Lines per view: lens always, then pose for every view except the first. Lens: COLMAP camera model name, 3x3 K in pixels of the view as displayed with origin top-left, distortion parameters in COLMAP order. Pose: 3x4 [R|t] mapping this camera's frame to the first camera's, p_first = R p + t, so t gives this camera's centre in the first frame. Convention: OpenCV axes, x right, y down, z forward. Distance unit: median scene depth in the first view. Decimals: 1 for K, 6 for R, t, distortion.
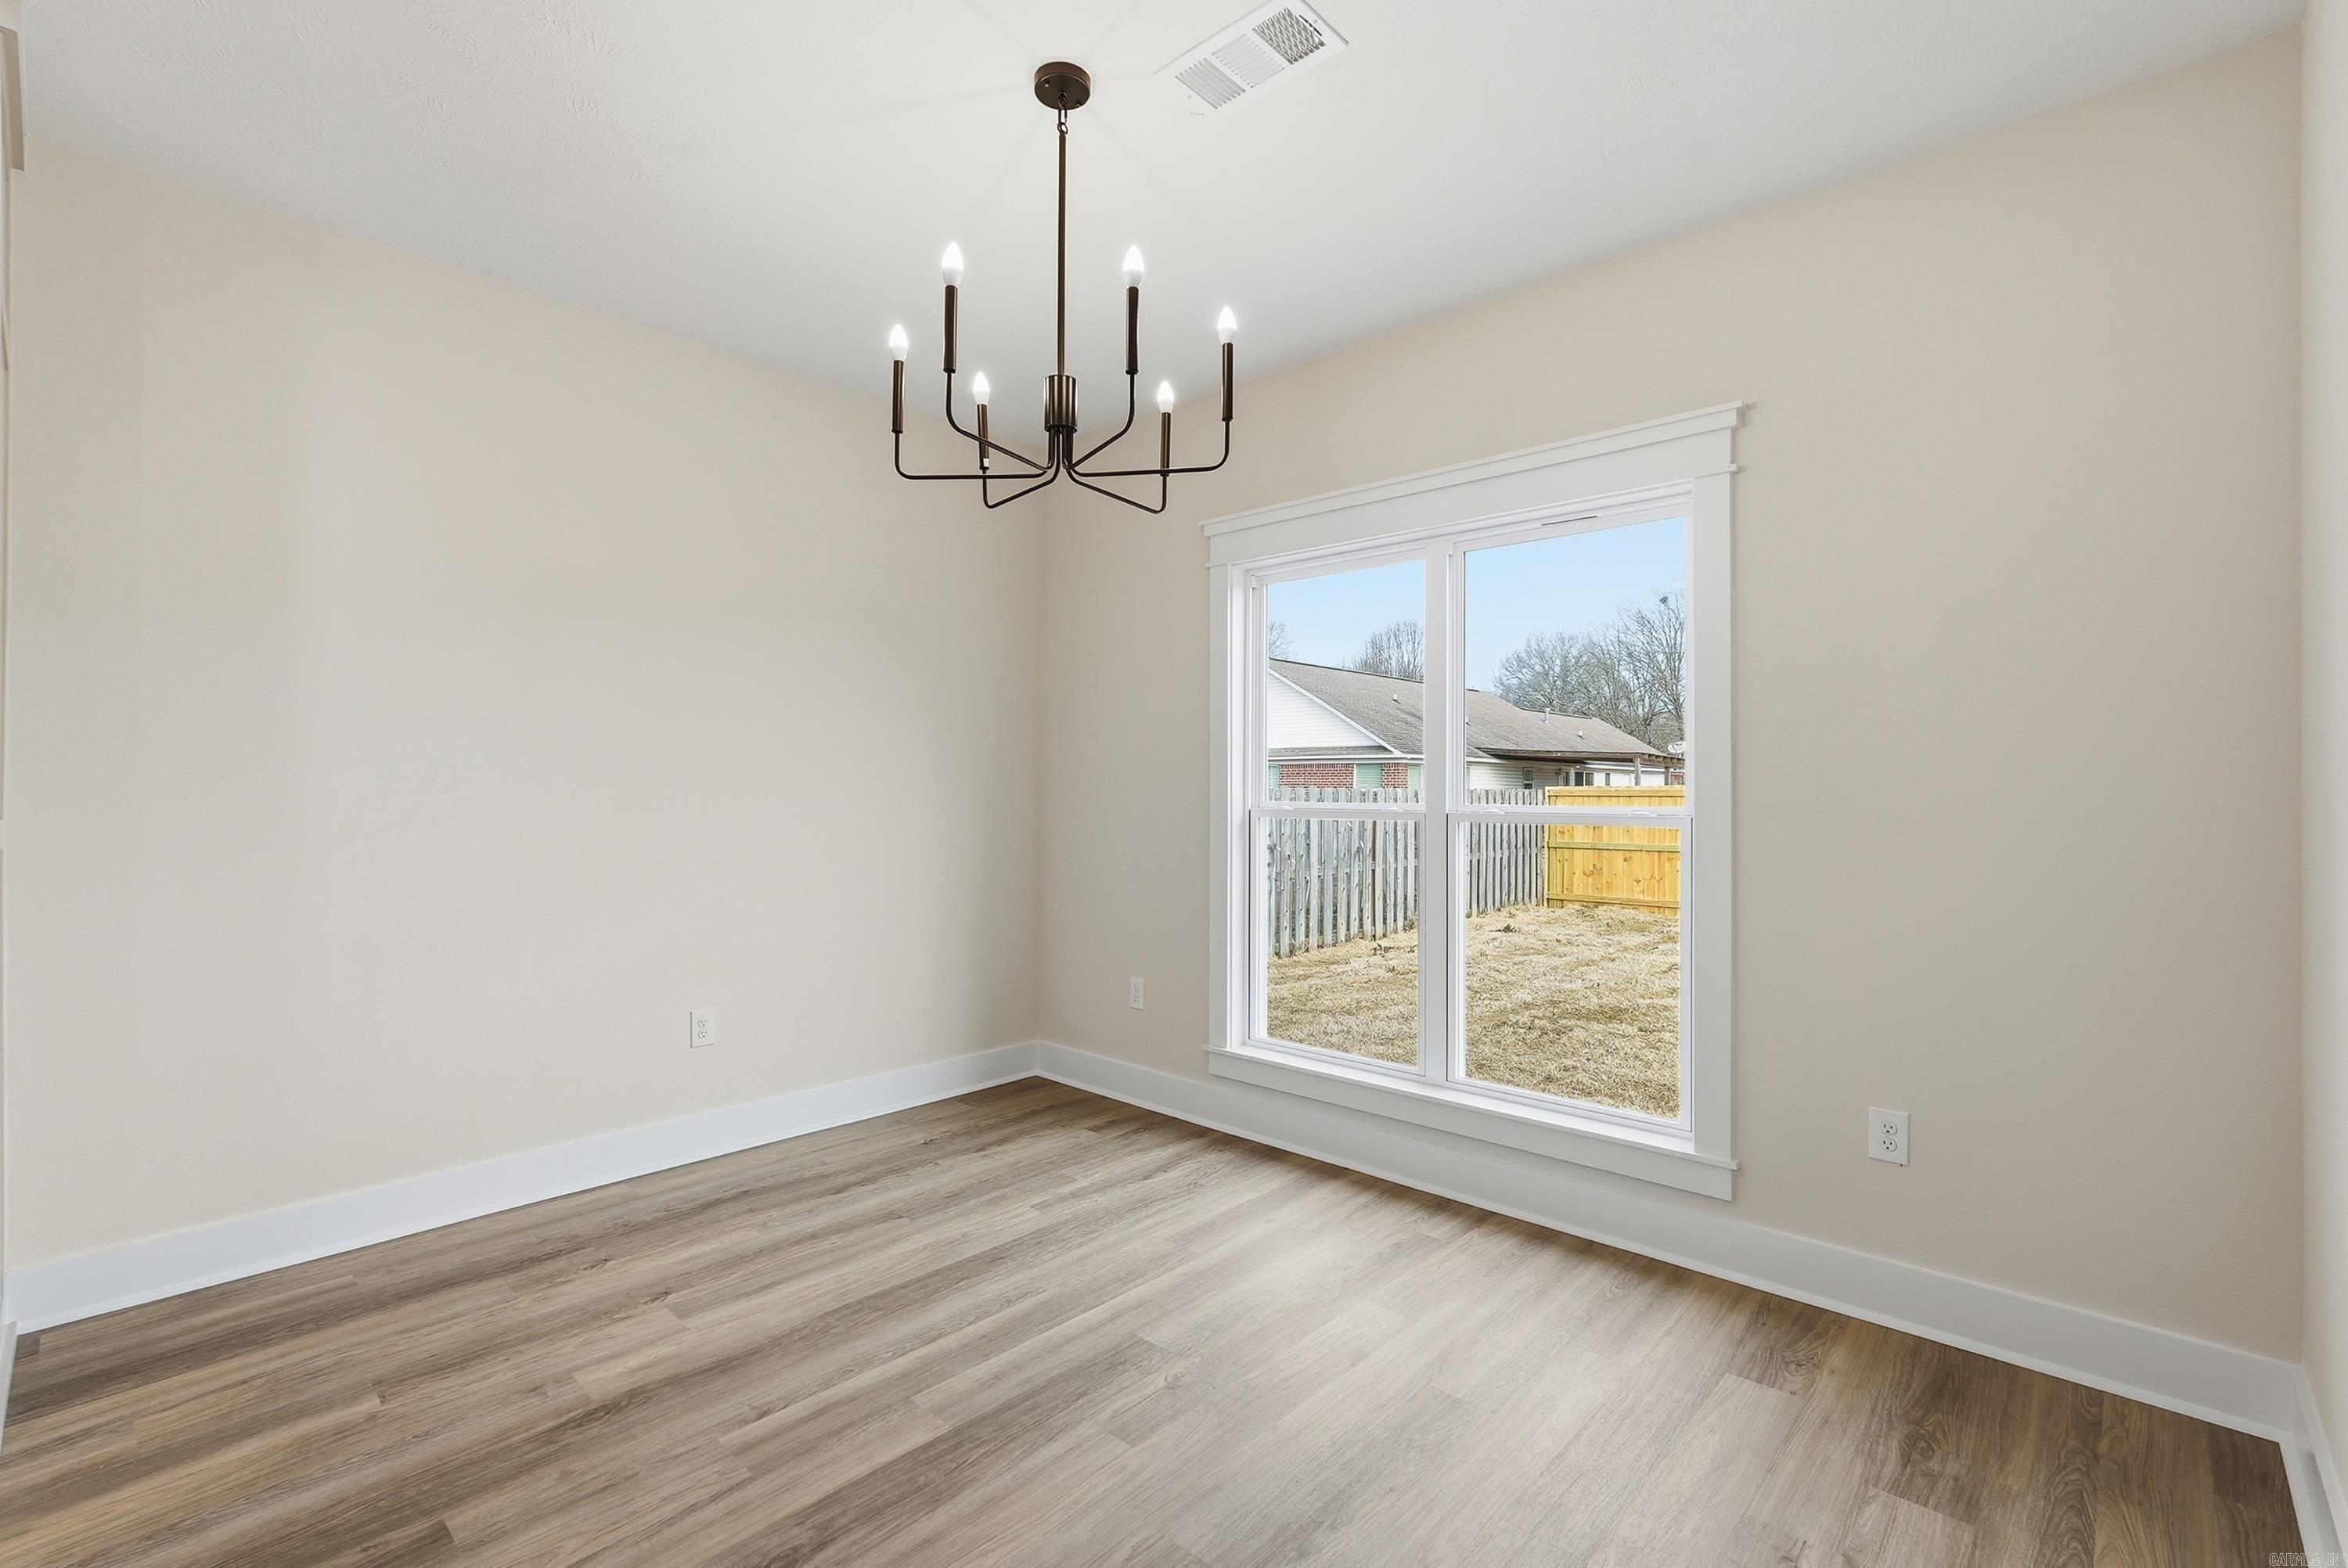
lens RADIAL K [[1039.3, 0, 1171.0], [0, 1039.3, 779.1], [0, 0, 1]] dist [-0.022576, 0.010448]
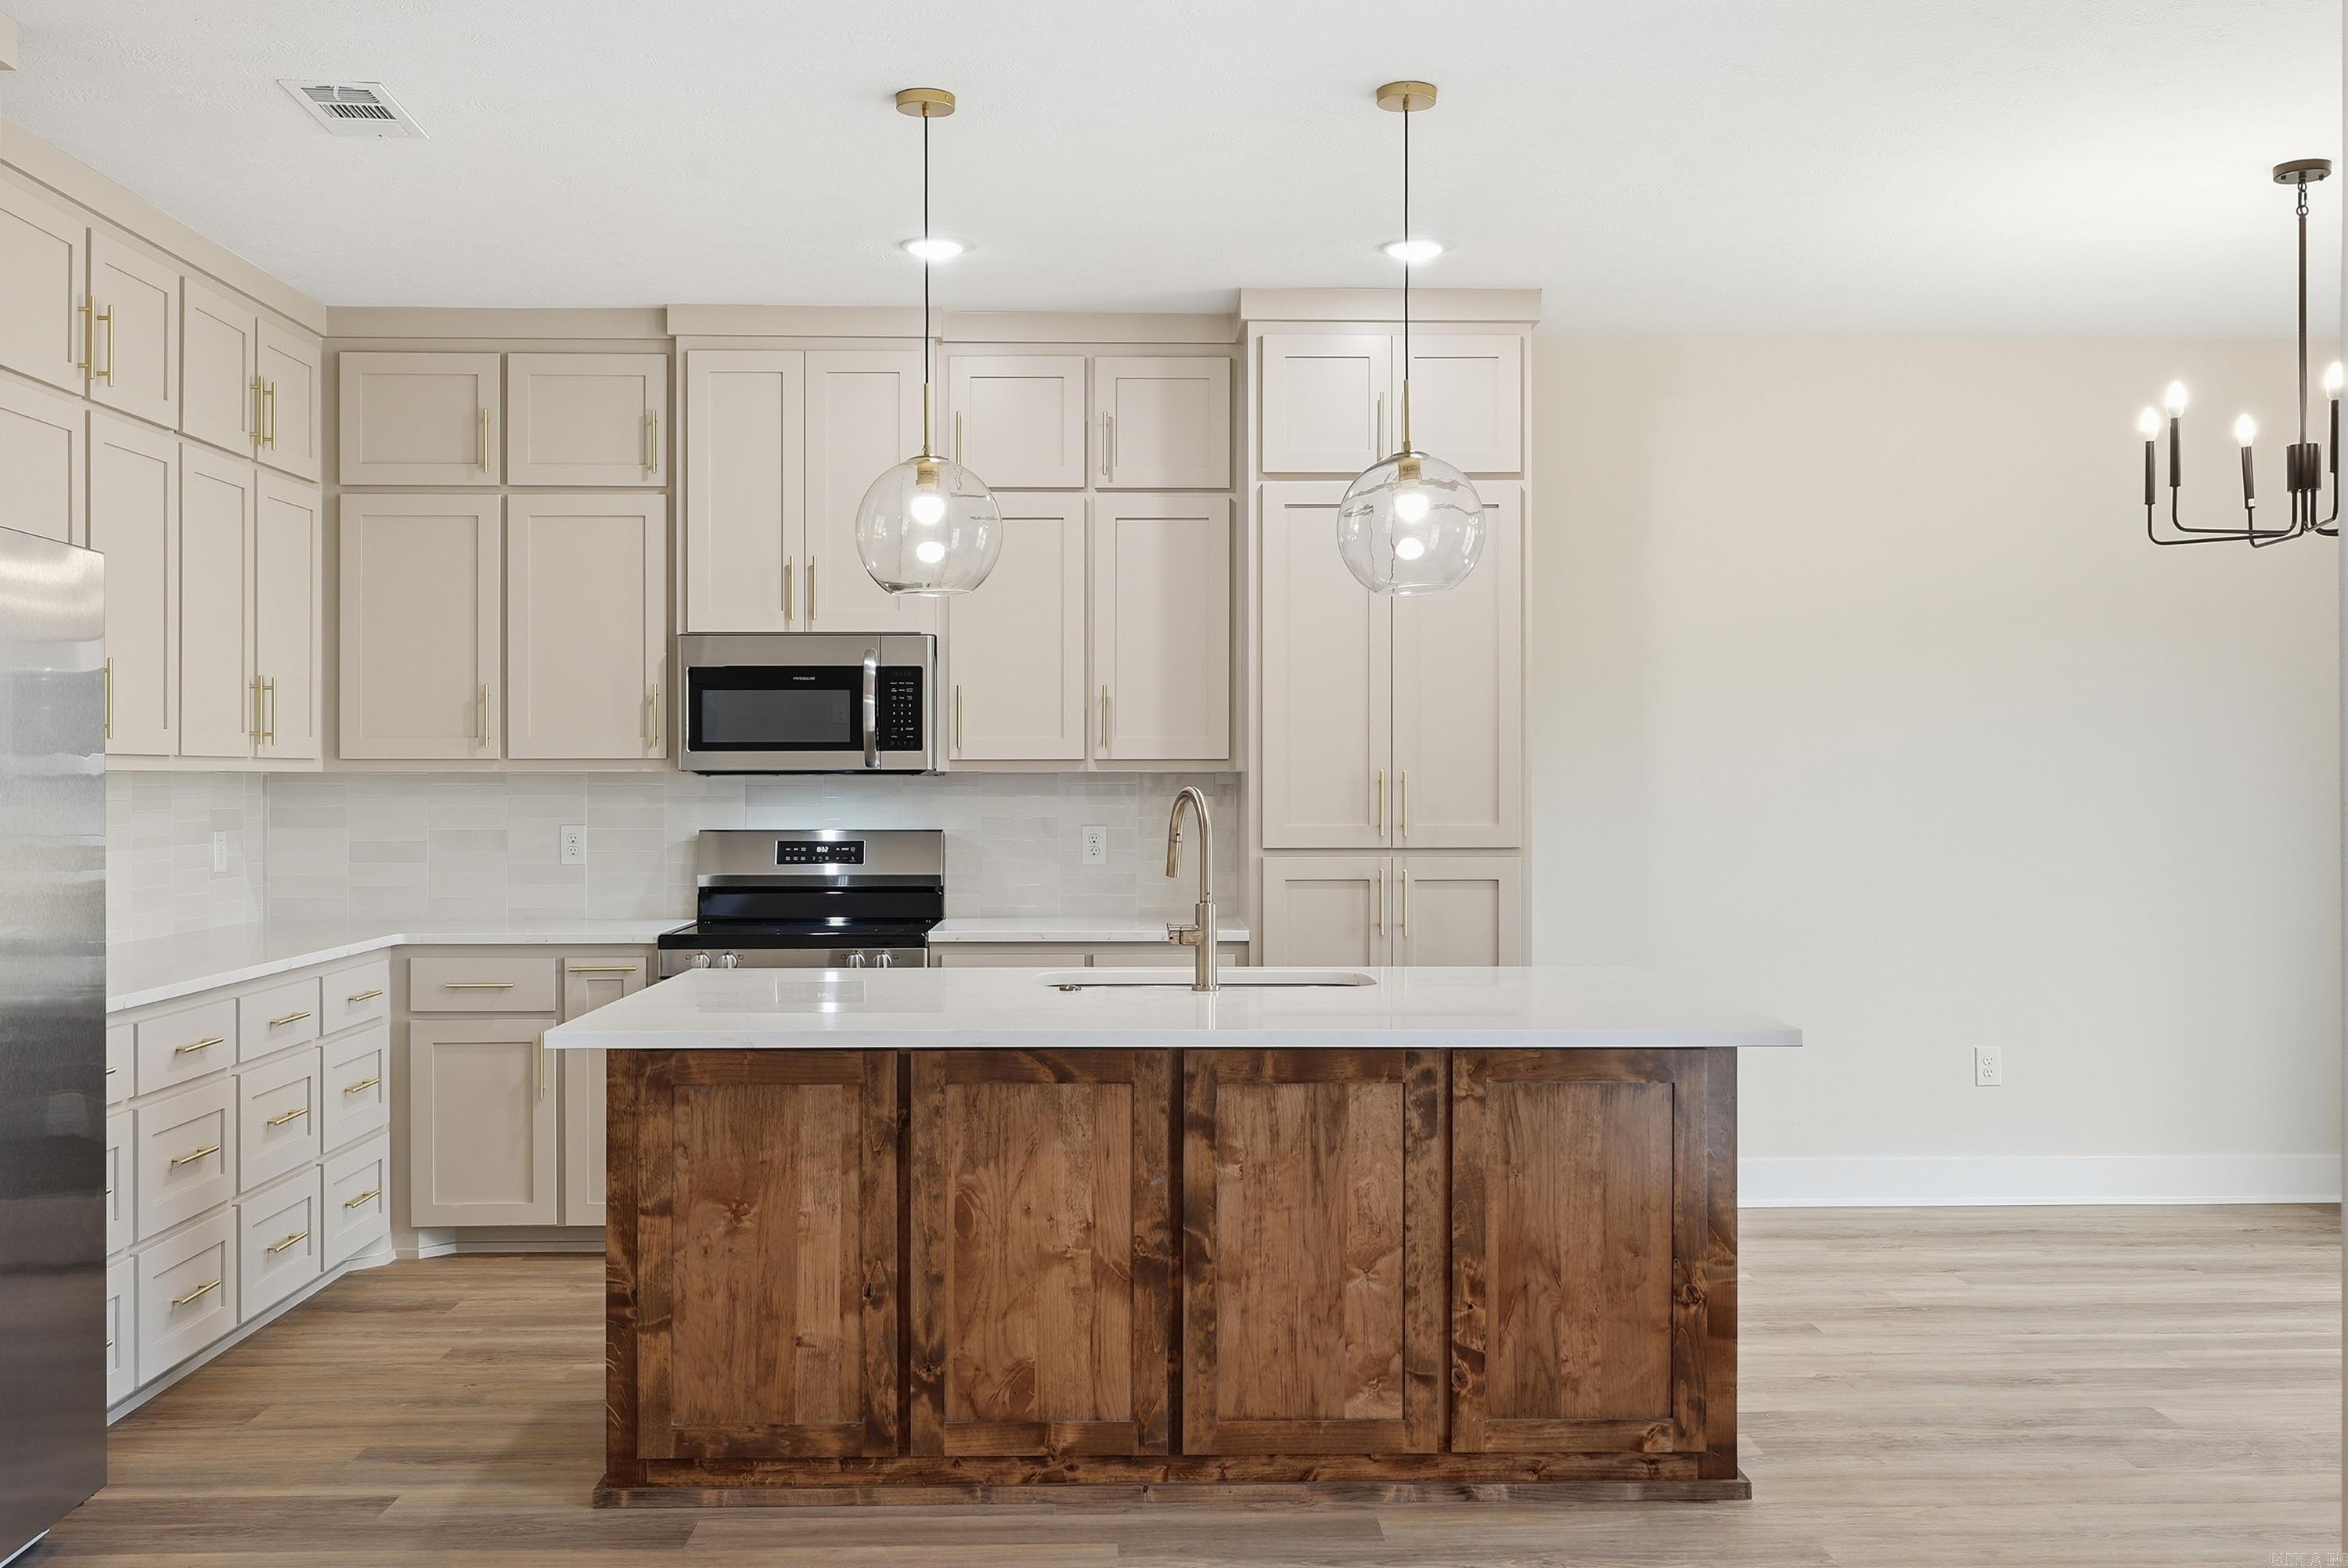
lens RADIAL K [[2123.1, 0, 1173.6], [0, 2123.1, 777.5], [0, 0, 1]] dist [-0.002329, 0.001452]
pose [[0.701979, -0.004391, -0.712184, 0.482480], [0.010898, 0.999930, 0.004576, -0.045894], [0.712114, -0.010973, 0.701978, -1.050892]]
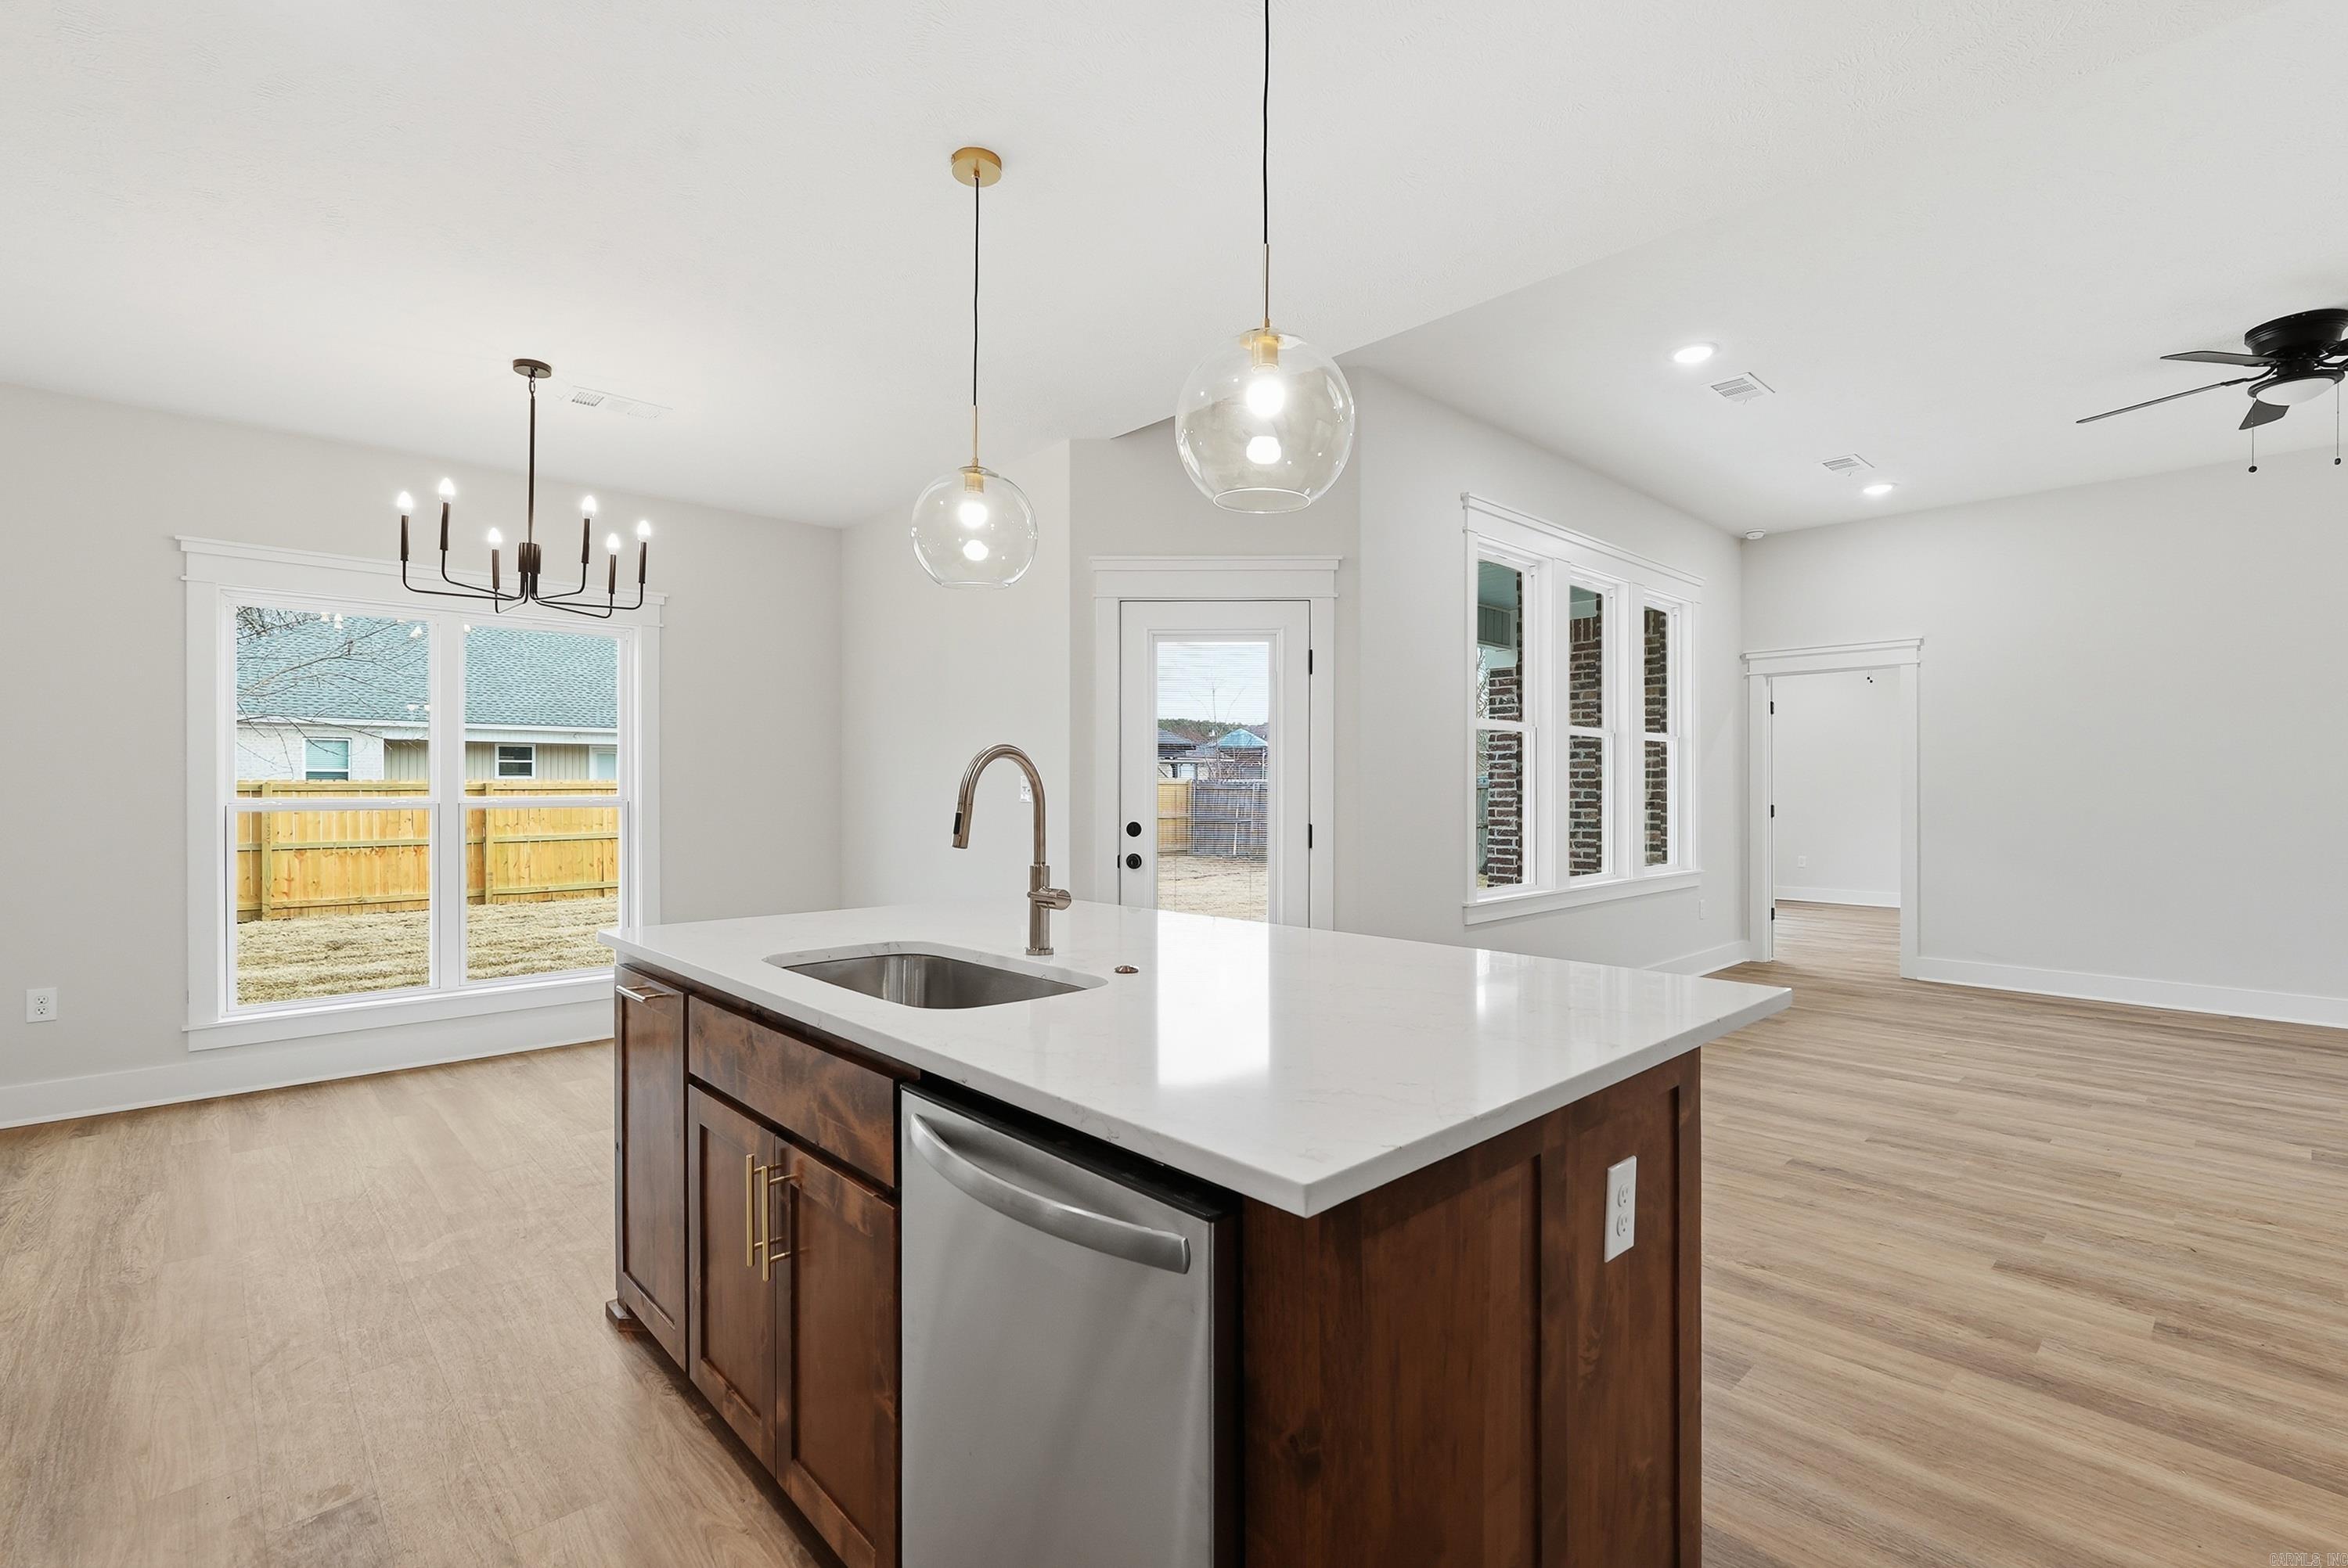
lens RADIAL K [[1050.8, 0, 1175.8], [0, 1050.8, 788.8], [0, 0, 1]] dist [-0.009570, 0.005236]
pose [[0.062053, -0.005149, 0.998060, -1.301398], [-0.009926, 0.999934, 0.005776, -0.007397], [-0.998024, -0.010265, 0.061998, -0.114508]]
